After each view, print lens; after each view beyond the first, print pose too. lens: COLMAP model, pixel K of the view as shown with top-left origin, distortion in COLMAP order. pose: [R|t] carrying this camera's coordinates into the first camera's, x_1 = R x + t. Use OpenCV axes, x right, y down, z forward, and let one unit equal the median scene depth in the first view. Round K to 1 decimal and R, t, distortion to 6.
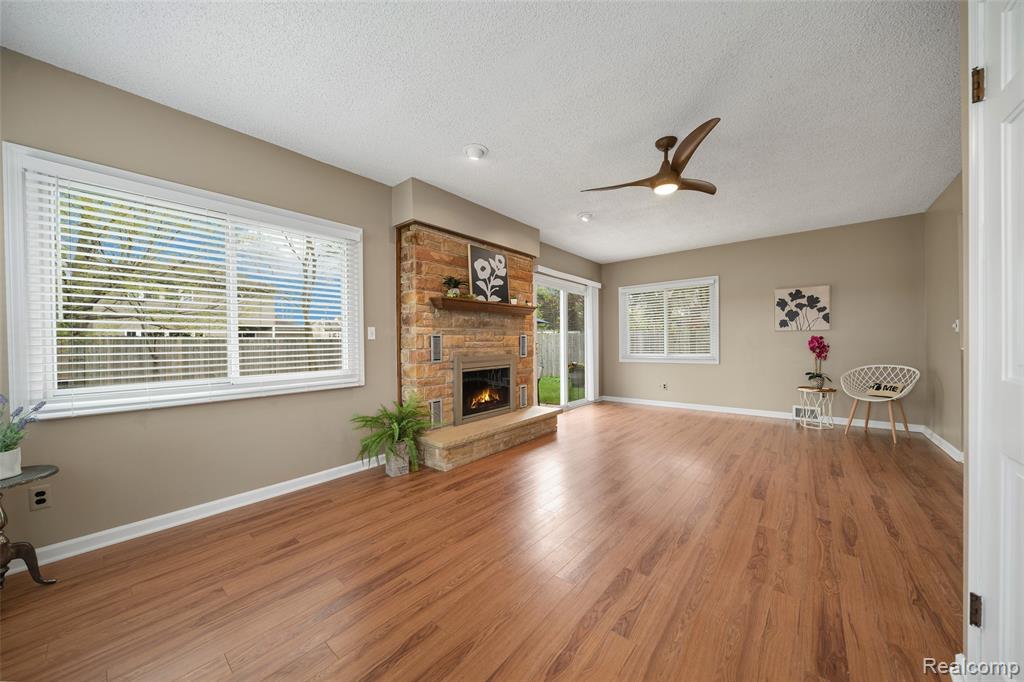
lens RADIAL K [[350.8, 0, 514.2], [0, 350.8, 344.3], [0, 0, 1]] dist [-0.001522, -0.000176]
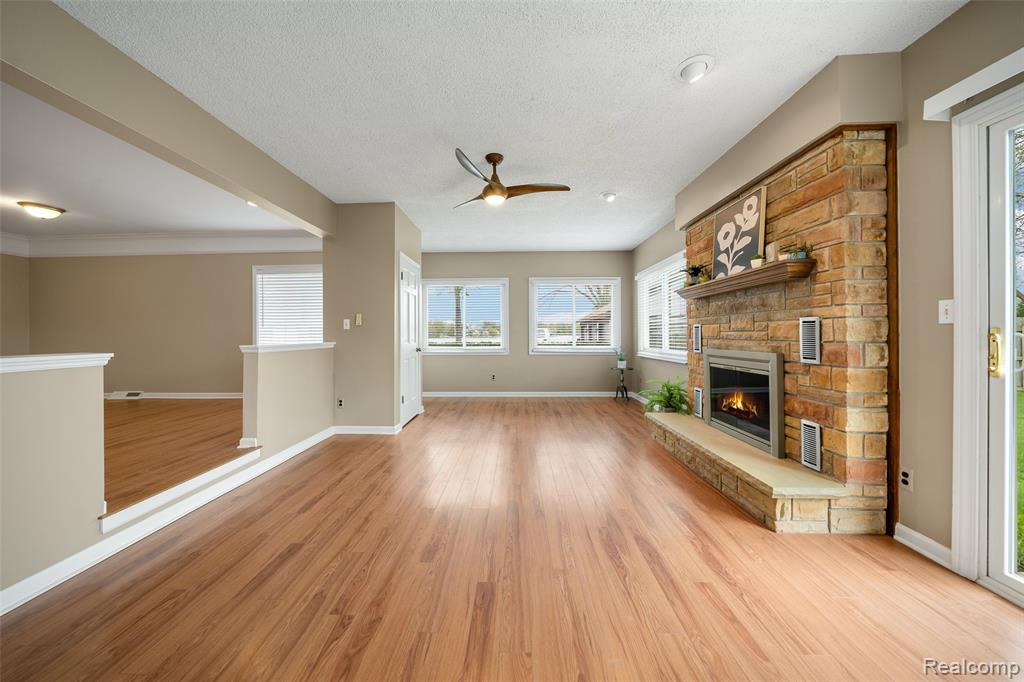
lens RADIAL K [[350.8, 0, 511.8], [0, 350.8, 335.0], [0, 0, 1]] dist [-0.001522, -0.000176]
pose [[-0.775750, 0.014836, -0.630865, 0.760032], [0.006825, 0.999862, 0.015121, -0.014661], [0.631003, 0.007425, -0.775745, 1.308056]]
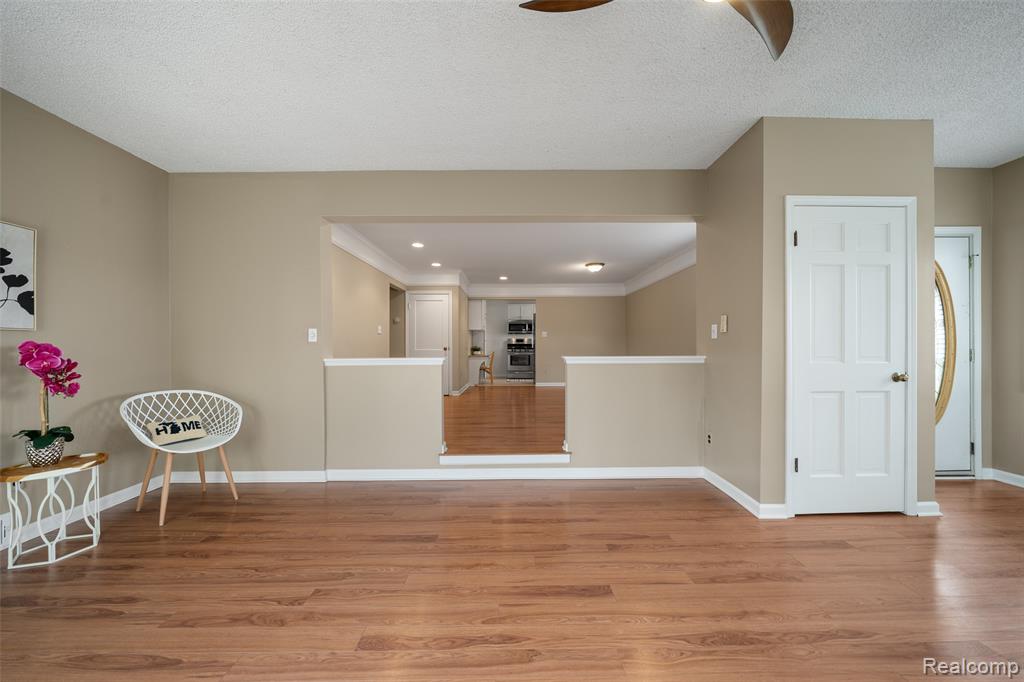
lens RADIAL K [[350.8, 0, 519.7], [0, 350.8, 347.4], [0, 0, 1]] dist [-0.001522, -0.000176]
pose [[-0.651331, 0.010929, 0.758715, 0.195640], [0.019244, 0.999813, 0.002118, -0.010152], [-0.758550, 0.015980, -0.651419, 0.994096]]
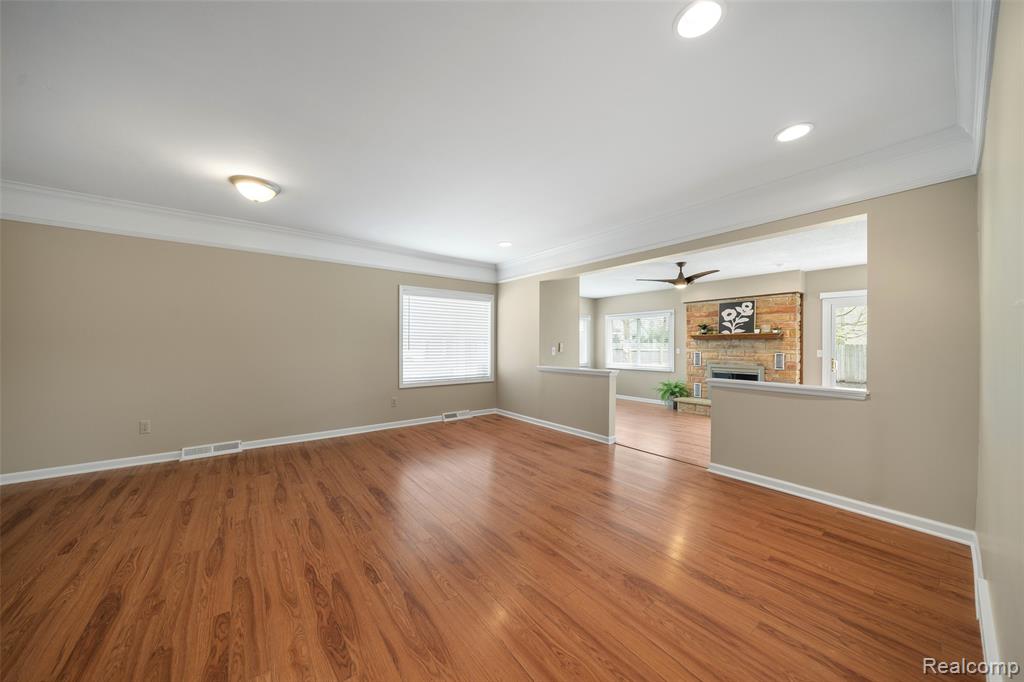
lens RADIAL K [[350.8, 0, 502.2], [0, 350.8, 346.7], [0, 0, 1]] dist [-0.001522, -0.000176]
pose [[-0.232769, 0.003899, -0.972524, 1.869535], [-0.015549, 0.999849, 0.007730, -0.053005], [0.972408, 0.016921, -0.232673, 0.318091]]
